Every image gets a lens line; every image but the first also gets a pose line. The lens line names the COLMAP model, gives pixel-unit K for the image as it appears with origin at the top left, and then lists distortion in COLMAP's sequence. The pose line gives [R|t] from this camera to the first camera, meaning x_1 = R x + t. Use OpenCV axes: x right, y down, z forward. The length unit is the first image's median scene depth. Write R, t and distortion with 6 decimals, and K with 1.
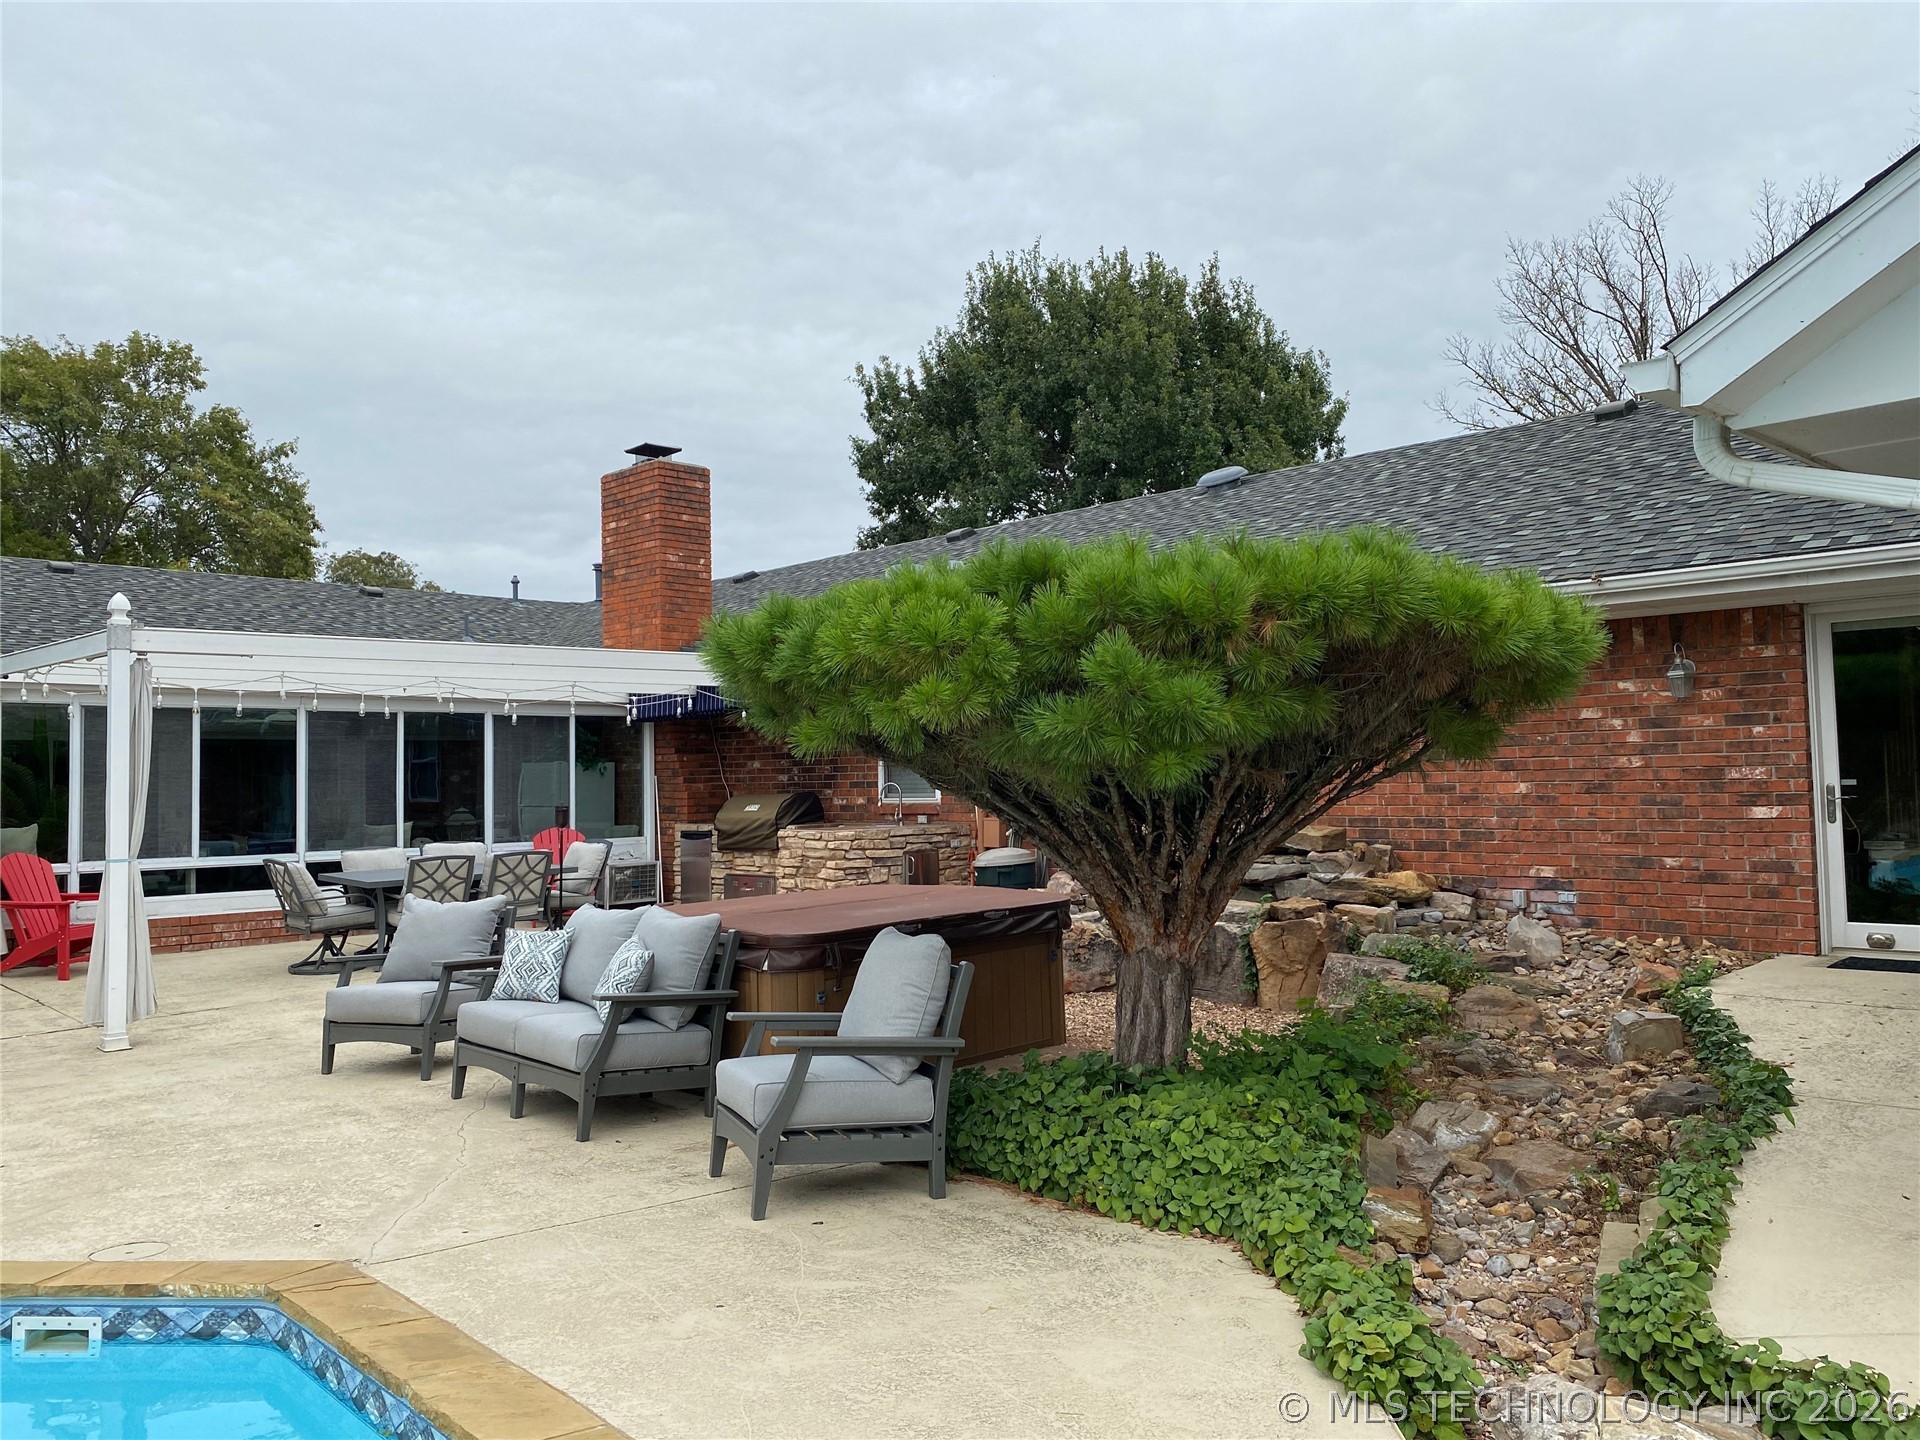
lens RADIAL K [[1460.1, 0, 947.9], [0, 1460.1, 706.3], [0, 0, 1]] dist [0.088171, -0.144466]
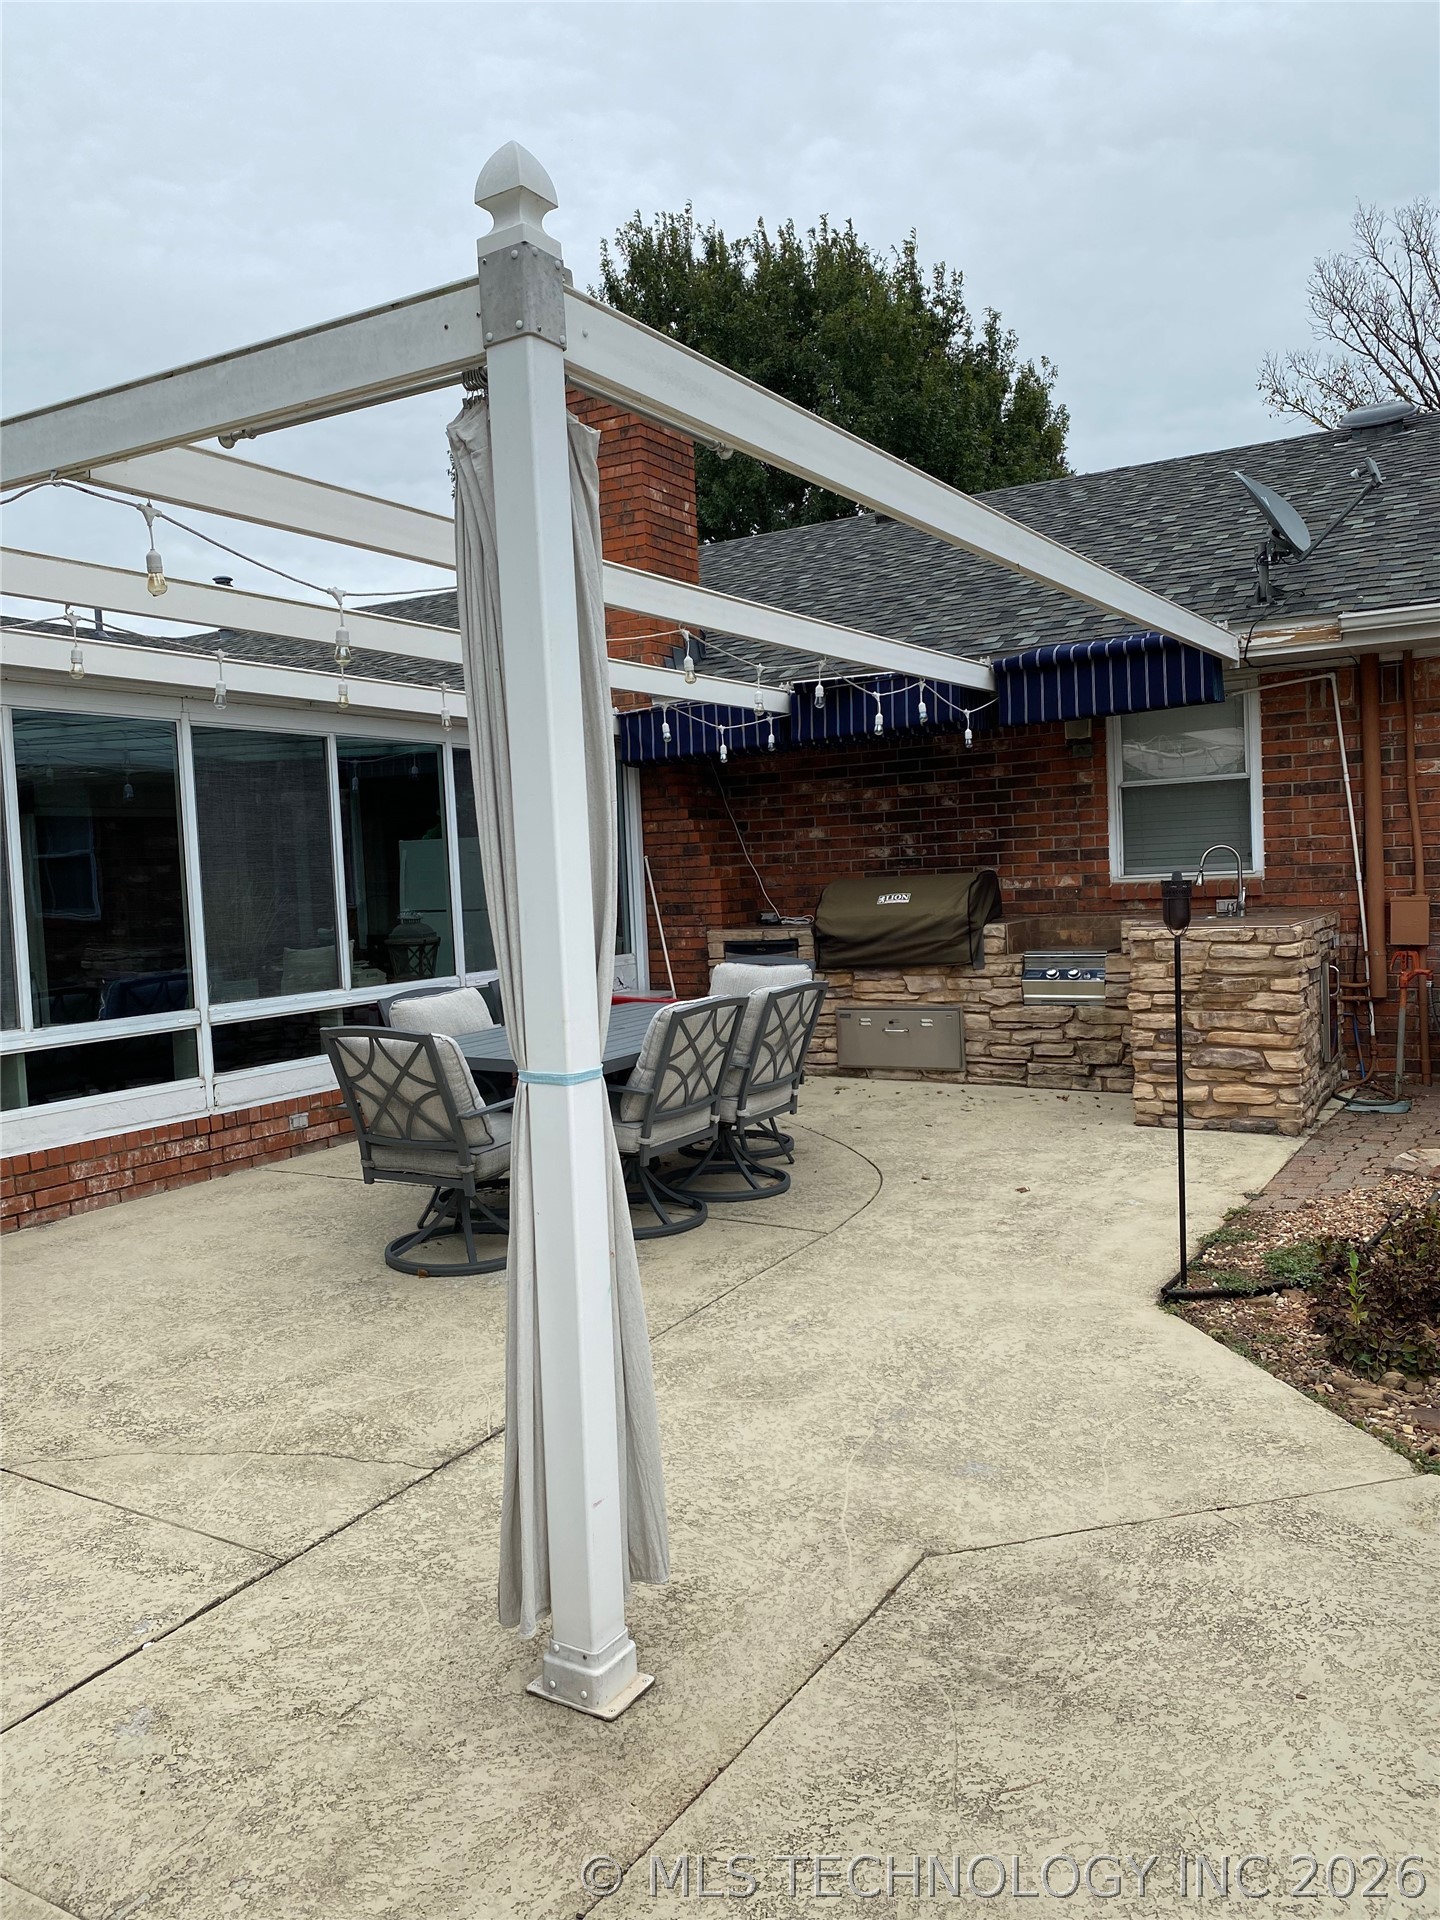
lens RADIAL K [[1460.1, 0, 706.8], [0, 1460.1, 954.7], [0, 0, 1]] dist [0.088171, -0.144466]
pose [[0.963785, -0.041347, 0.263457, -0.368790], [0.015857, 0.995045, 0.098151, 0.031366], [-0.266210, -0.090418, 0.959665, 0.430141]]
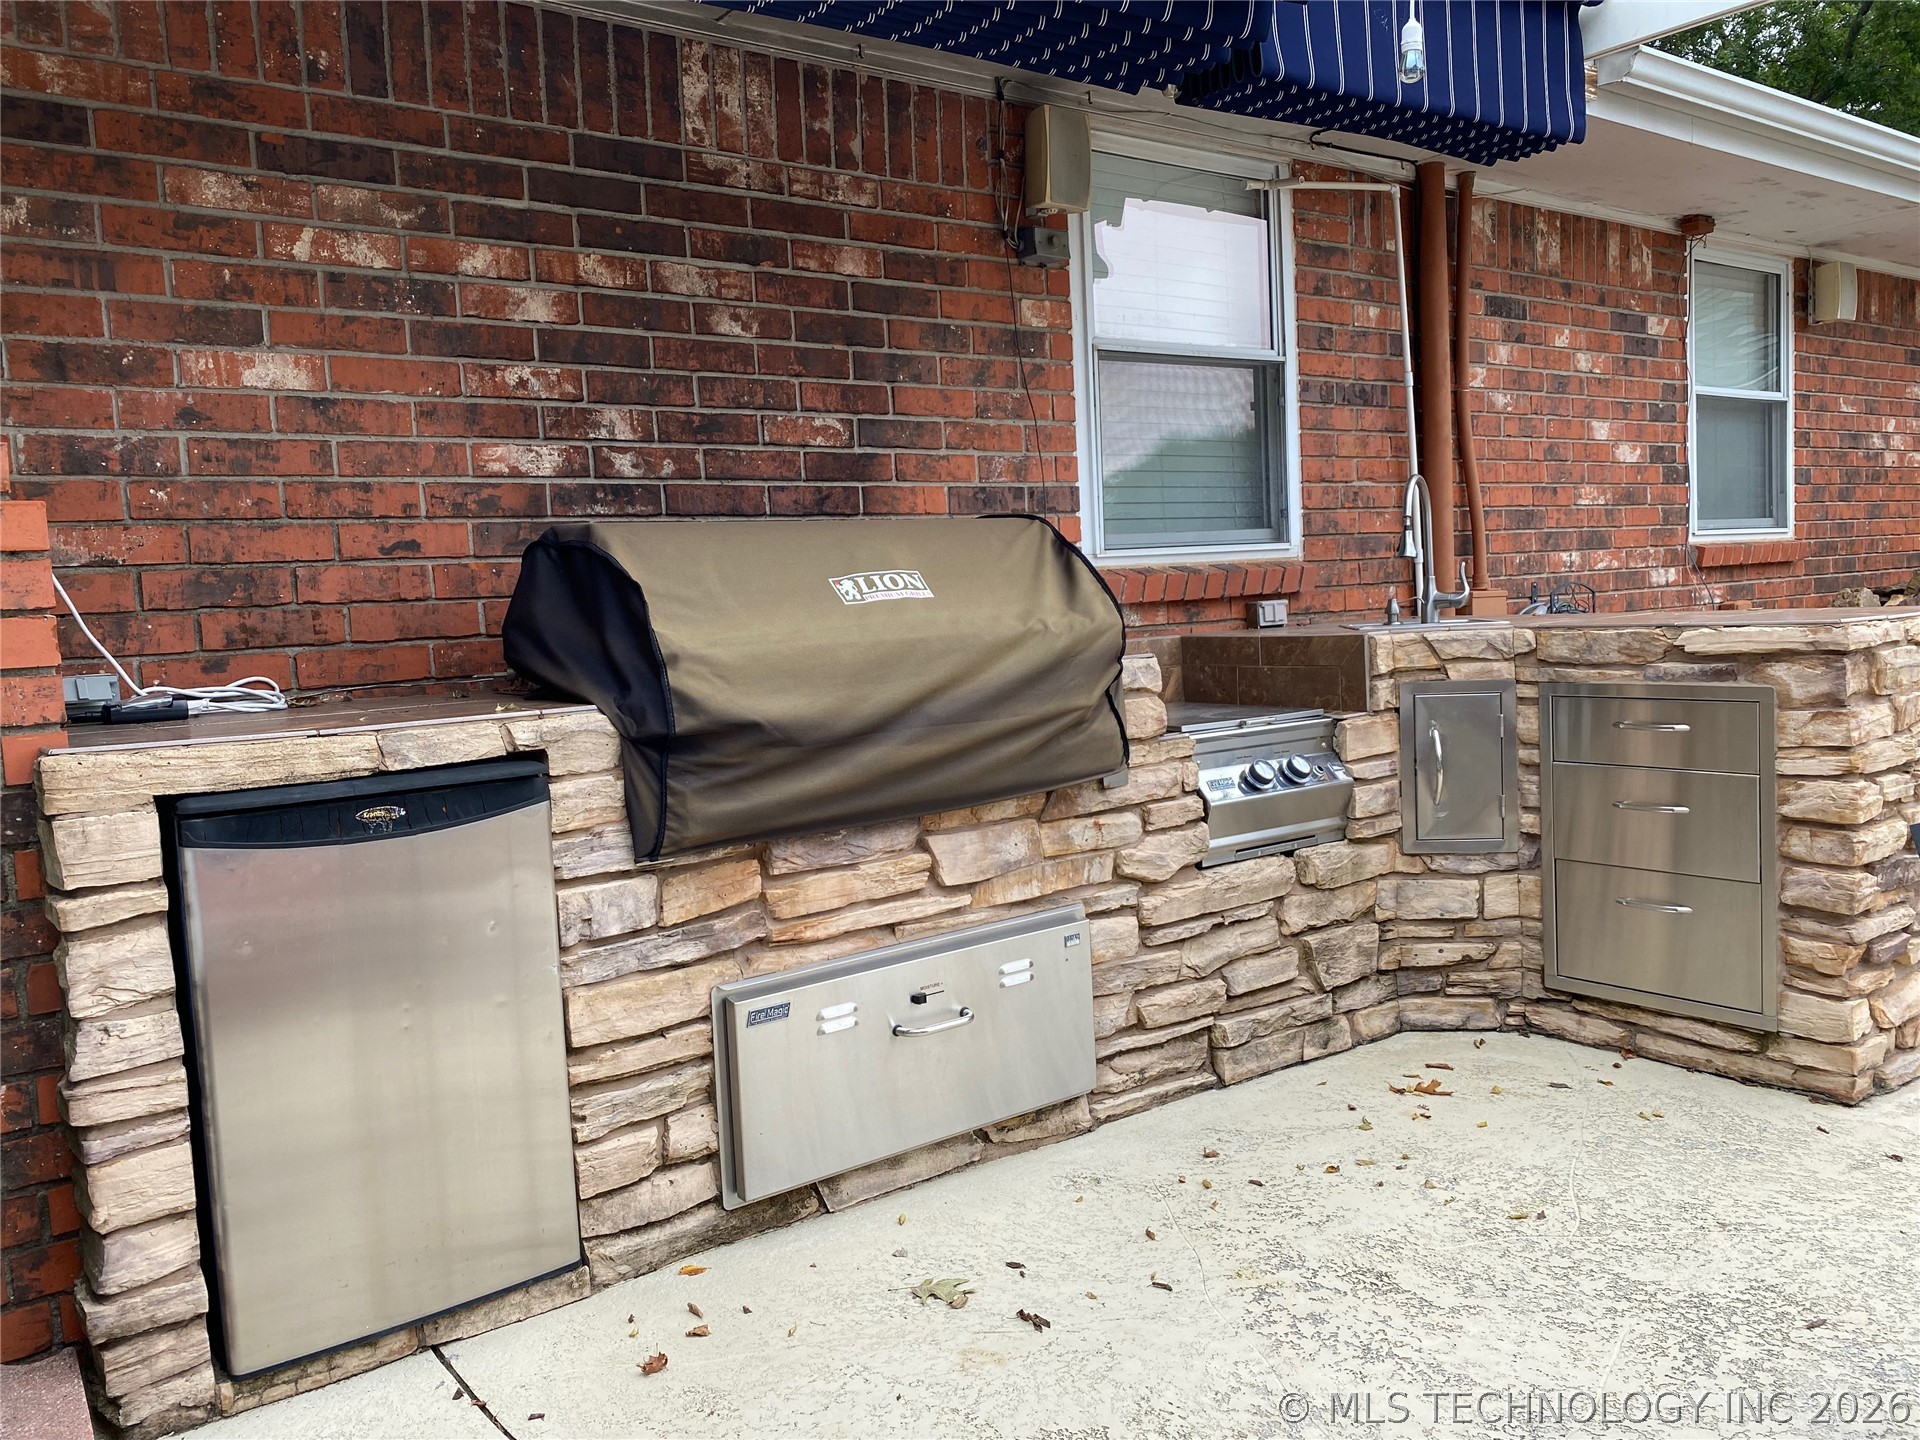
lens RADIAL K [[1460.1, 0, 947.9], [0, 1460.1, 706.3], [0, 0, 1]] dist [0.088171, -0.144466]
pose [[0.129302, -0.064309, 0.989518, -0.313182], [0.000280, 0.997897, 0.064817, 0.072184], [-0.991605, -0.008104, 0.129048, 0.962223]]
